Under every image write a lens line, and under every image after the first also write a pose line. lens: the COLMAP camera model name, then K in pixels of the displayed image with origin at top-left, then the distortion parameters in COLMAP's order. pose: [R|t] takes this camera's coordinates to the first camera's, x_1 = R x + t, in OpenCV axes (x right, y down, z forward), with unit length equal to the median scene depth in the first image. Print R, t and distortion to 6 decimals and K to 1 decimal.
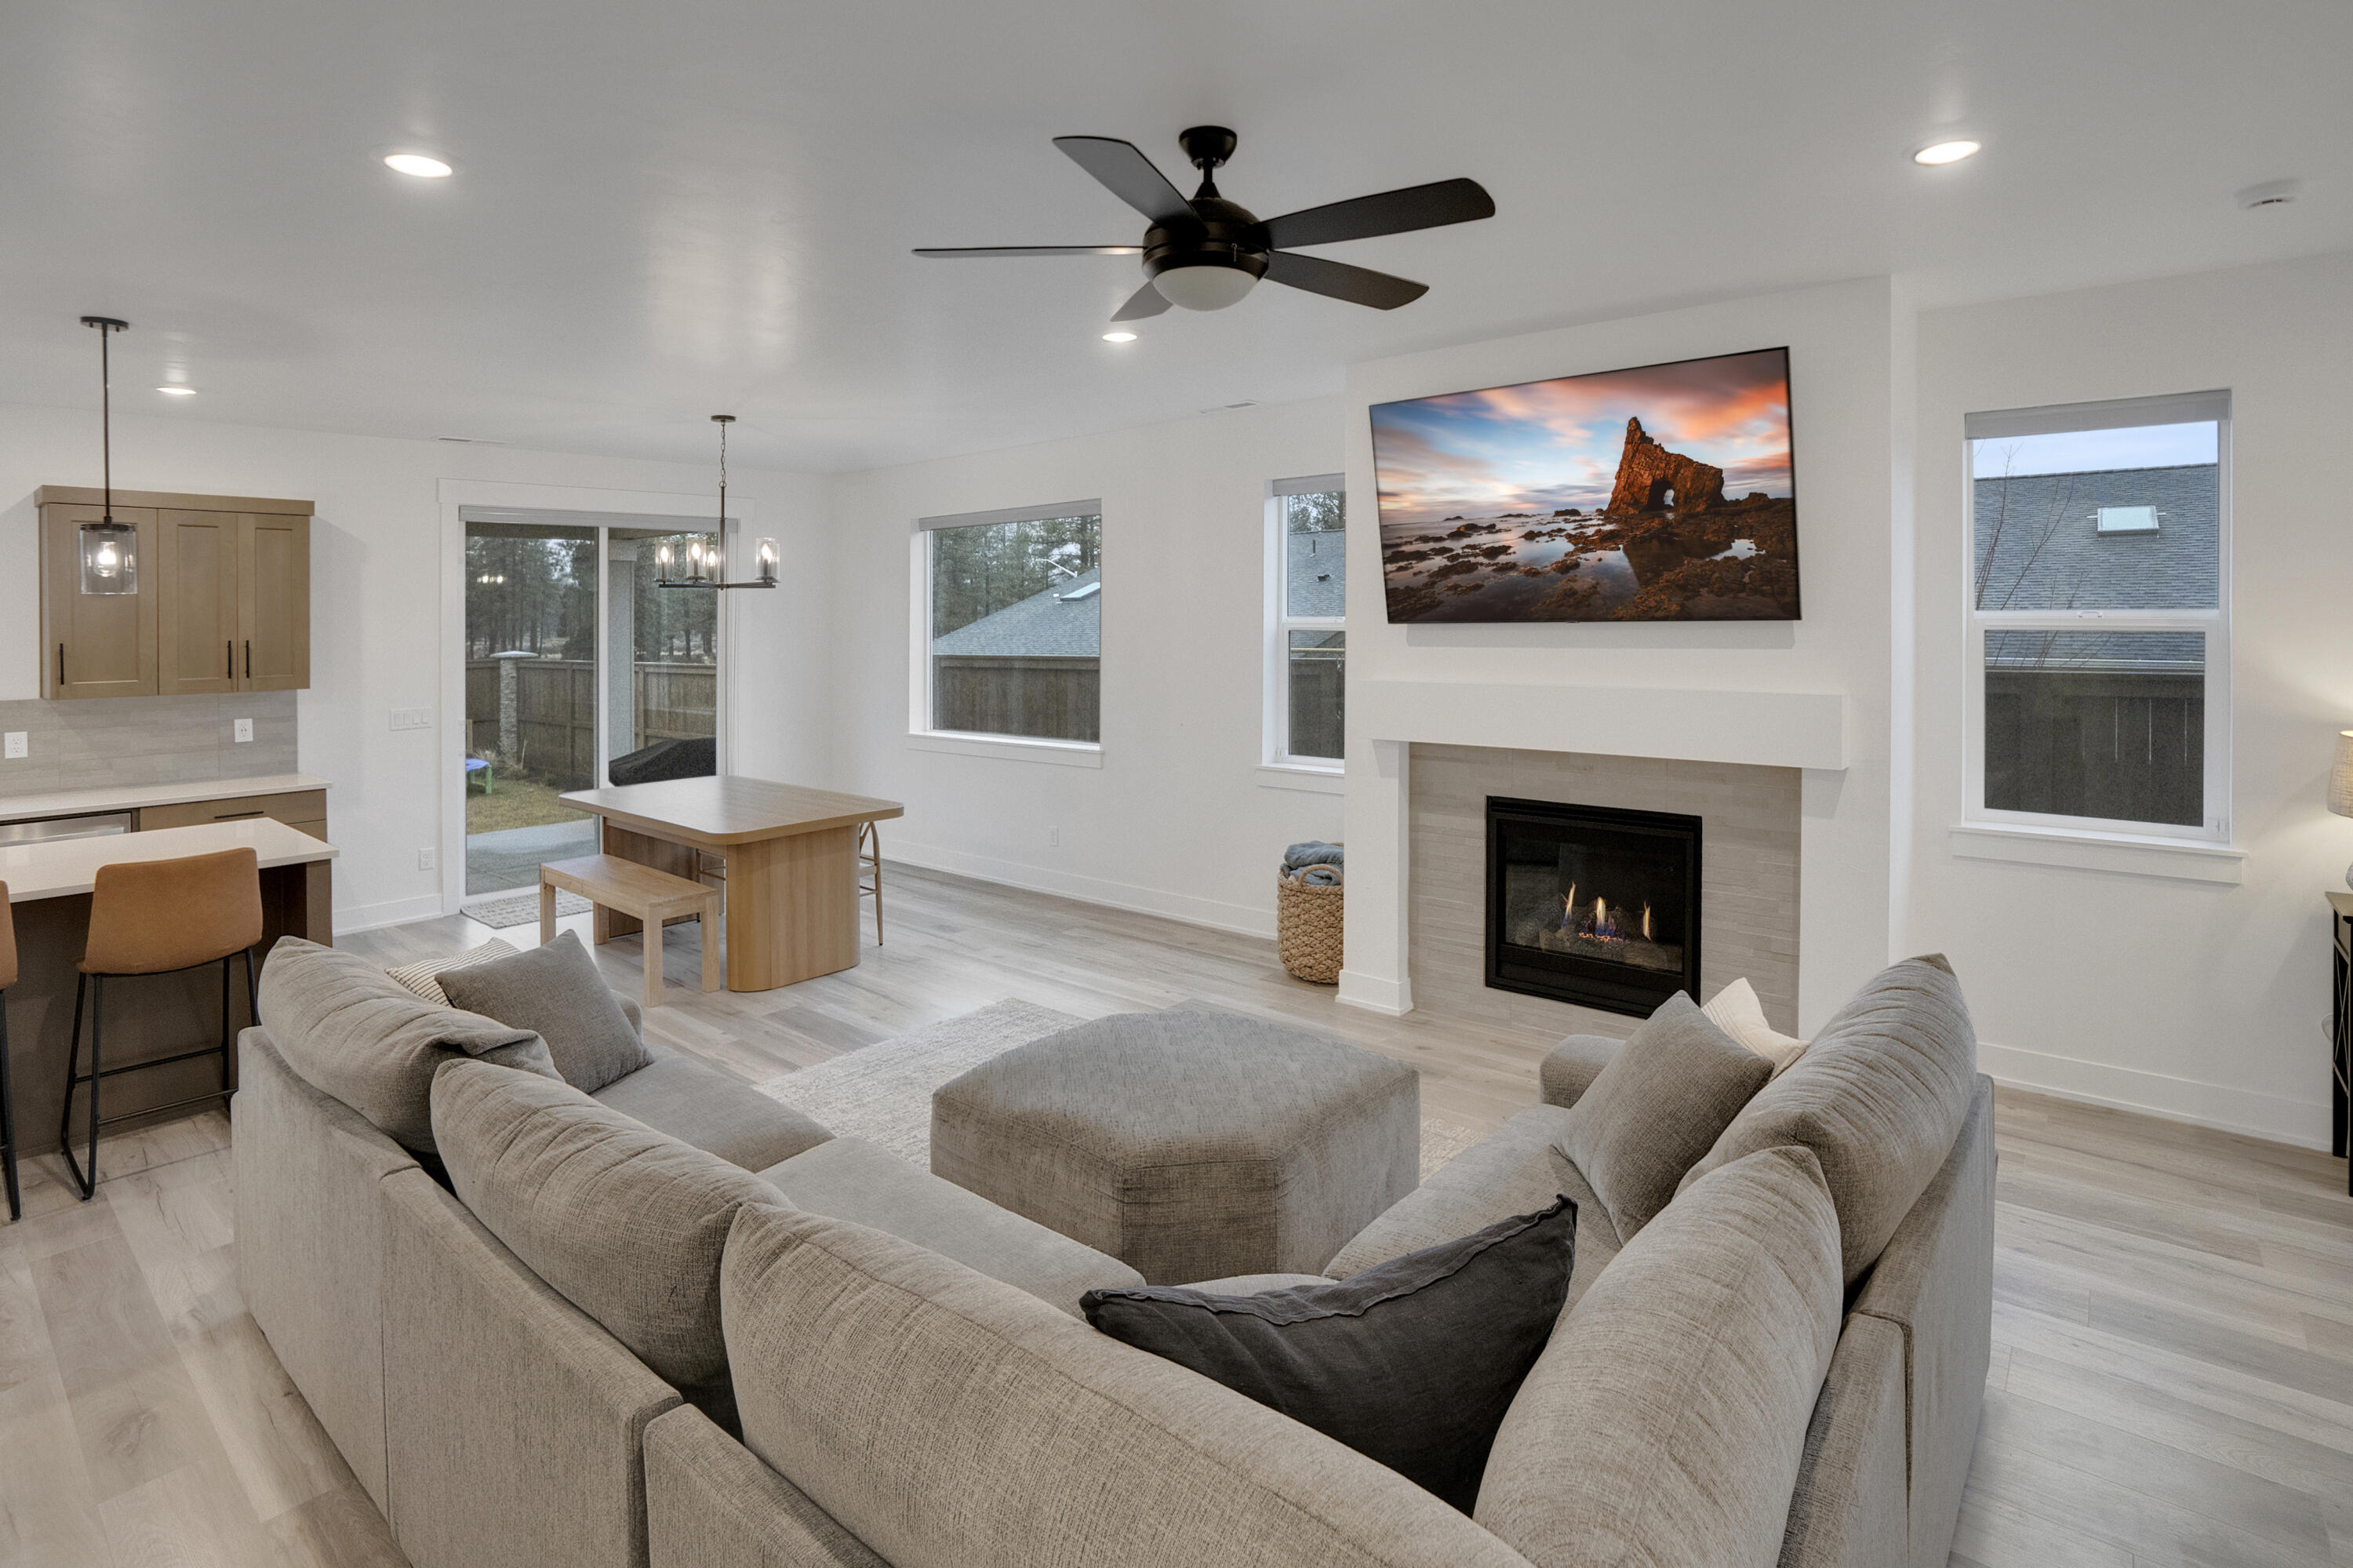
lens RADIAL K [[1170.3, 0, 1091.4], [0, 1170.3, 622.2], [0, 0, 1]] dist [-0.000392, 0.000532]
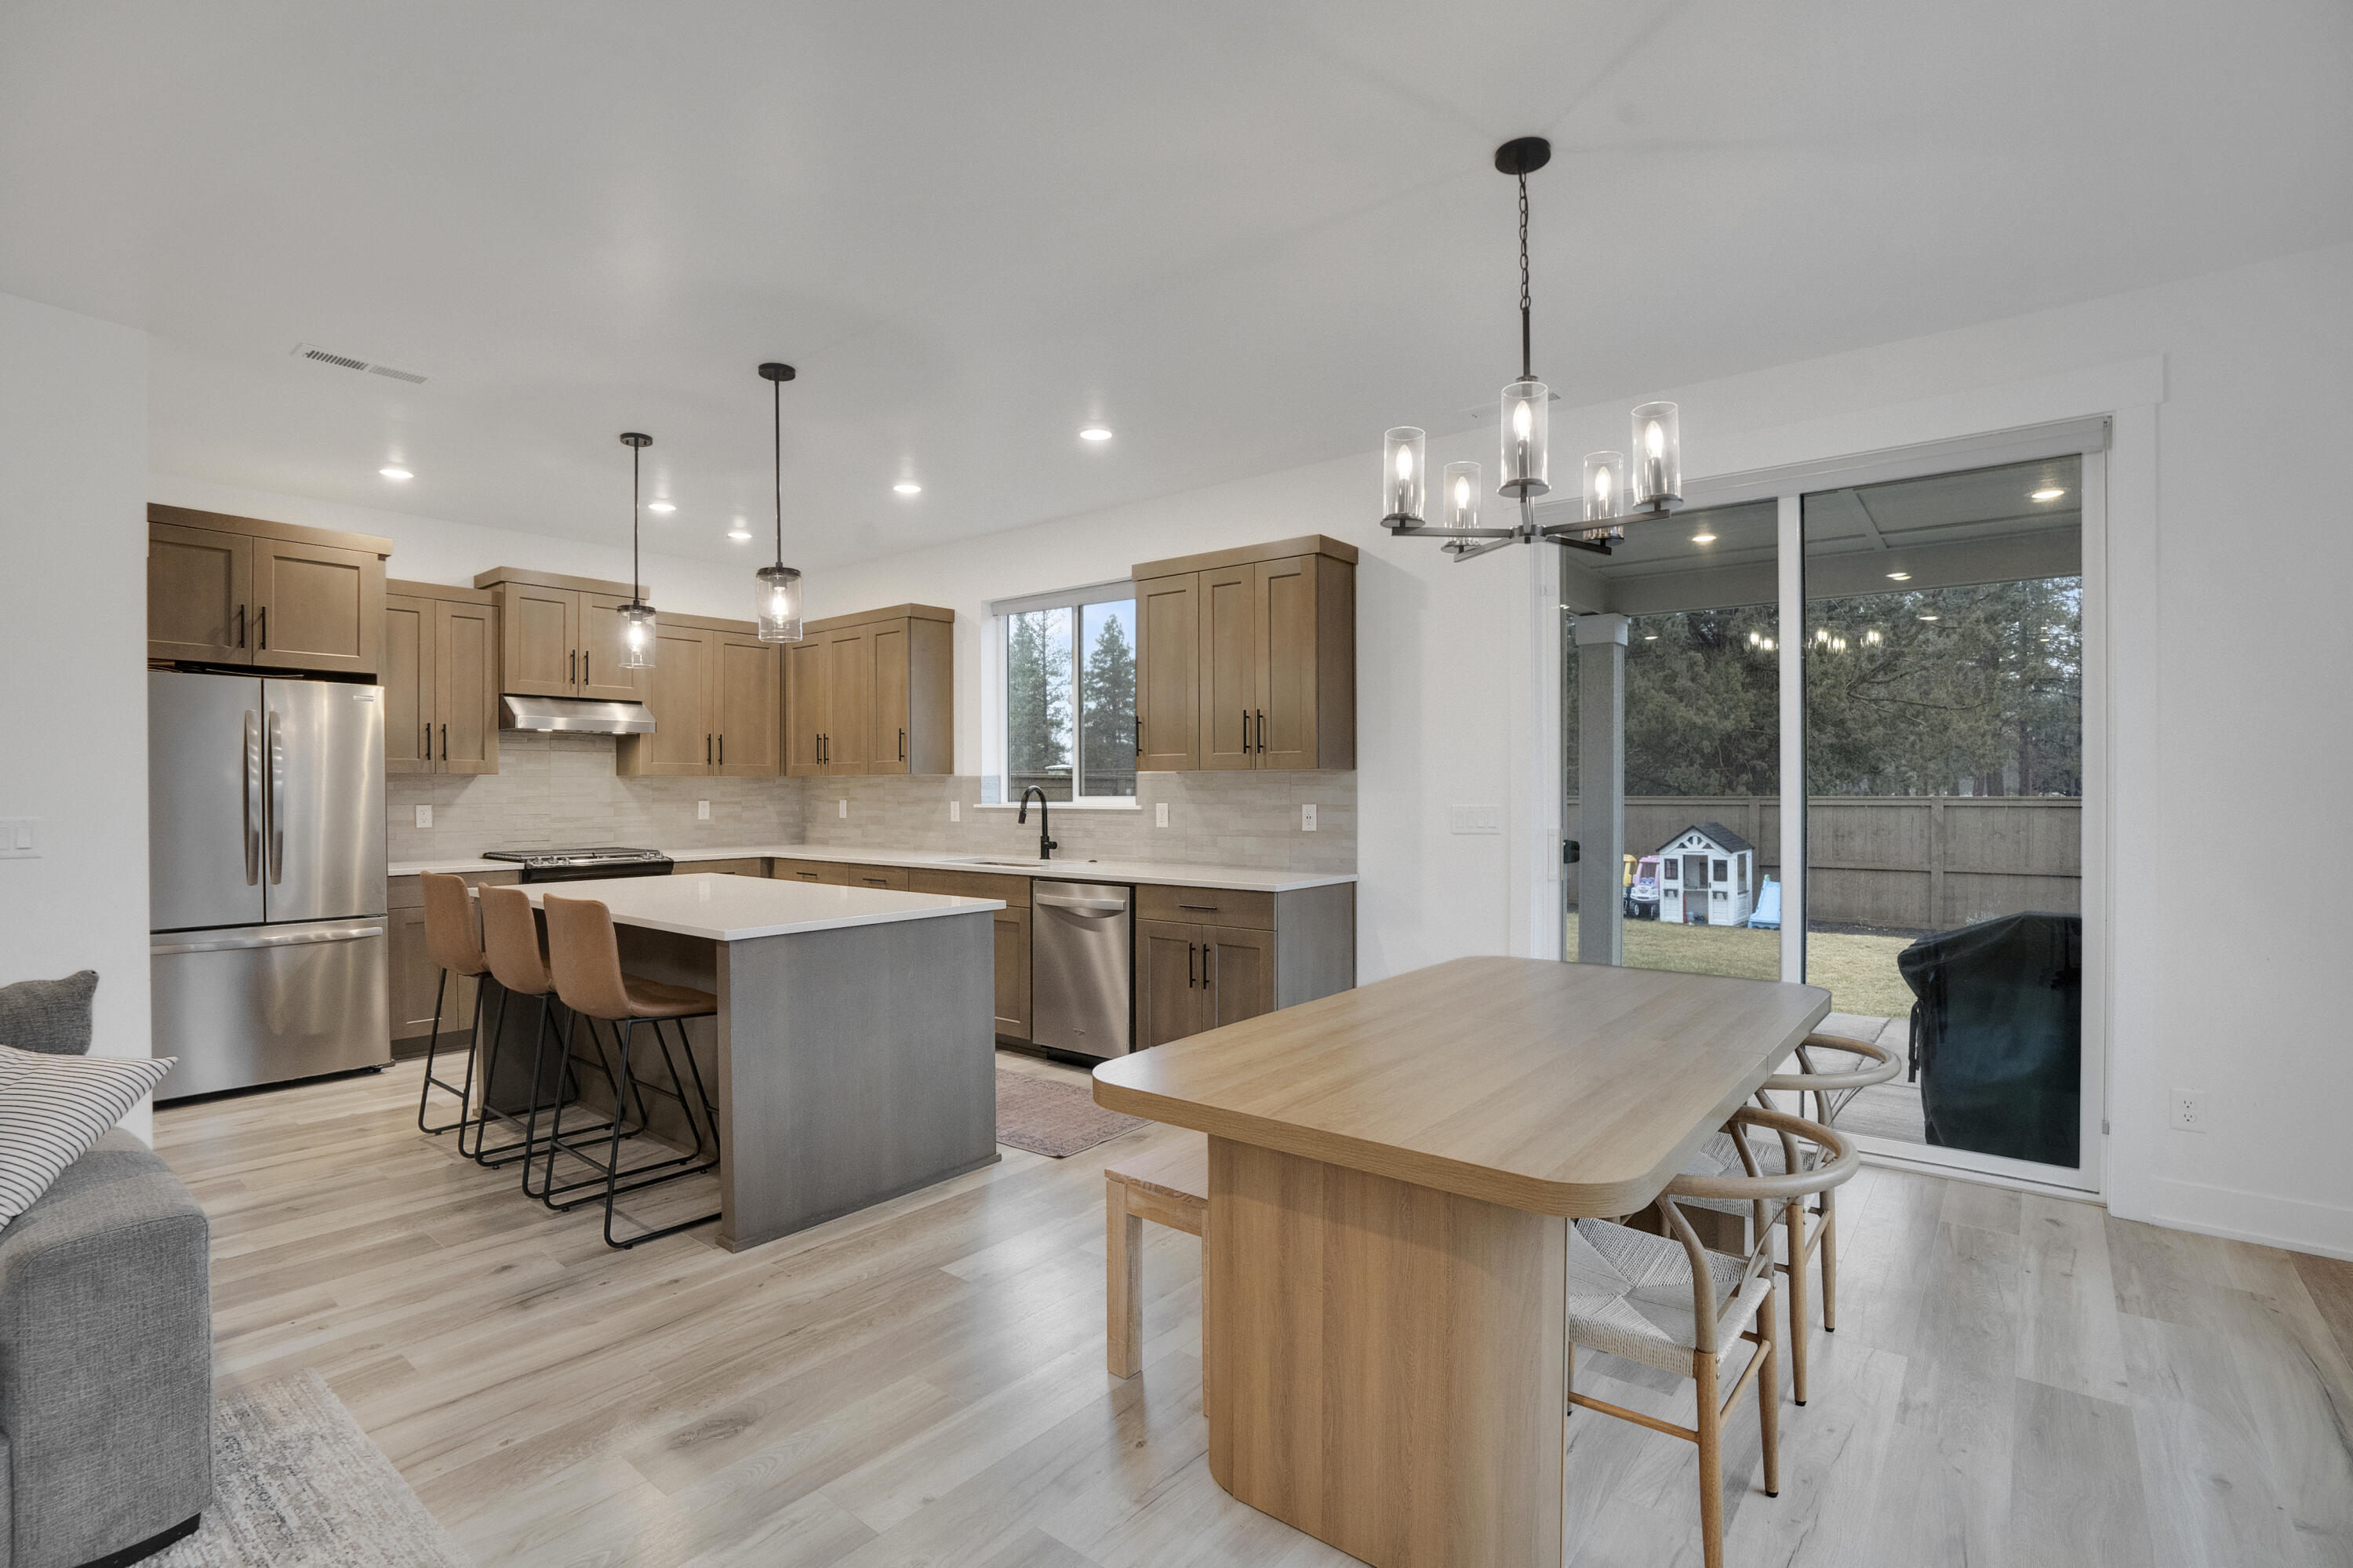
lens RADIAL K [[1099.5, 0, 1162.5], [0, 1099.5, 791.1], [0, 0, 1]] dist [-0.062861, 0.025664]
pose [[0.065045, 0.016585, -0.997744, 0.092308], [-0.004452, 0.999857, 0.016330, 0.062006], [0.997872, 0.003380, 0.065110, 0.872909]]
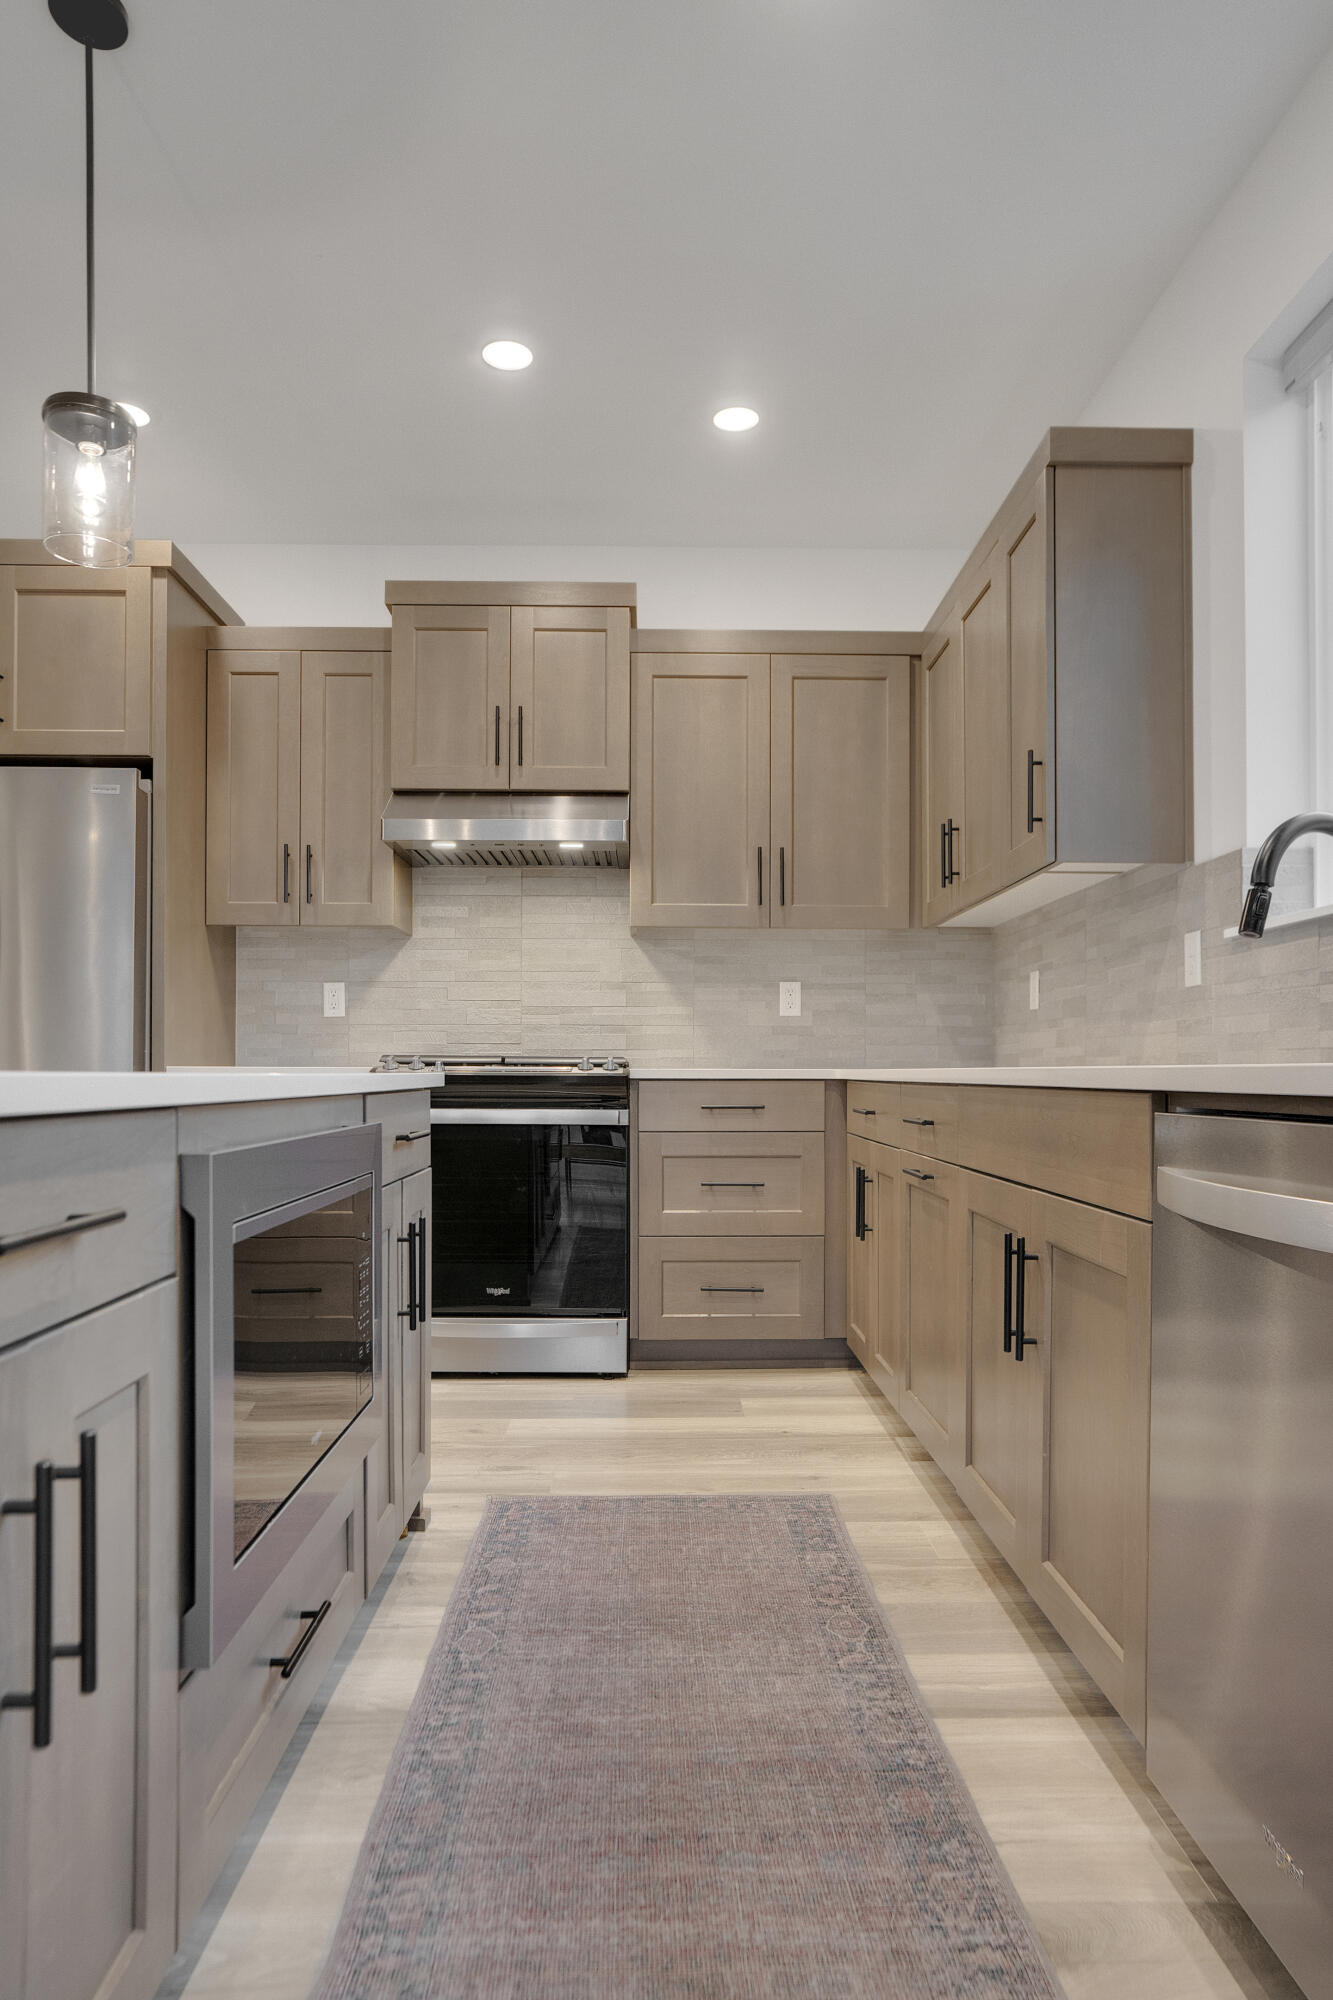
lens RADIAL K [[1255.8, 0, 662.9], [0, 1255.8, 1053.3], [0, 0, 1]] dist [0.001267, 0.000570]
pose [[-0.718011, 0.002369, -0.696028, -0.560268], [0.002734, 0.999996, 0.000584, 0.137960], [0.696026, -0.001484, -0.718015, 0.940107]]
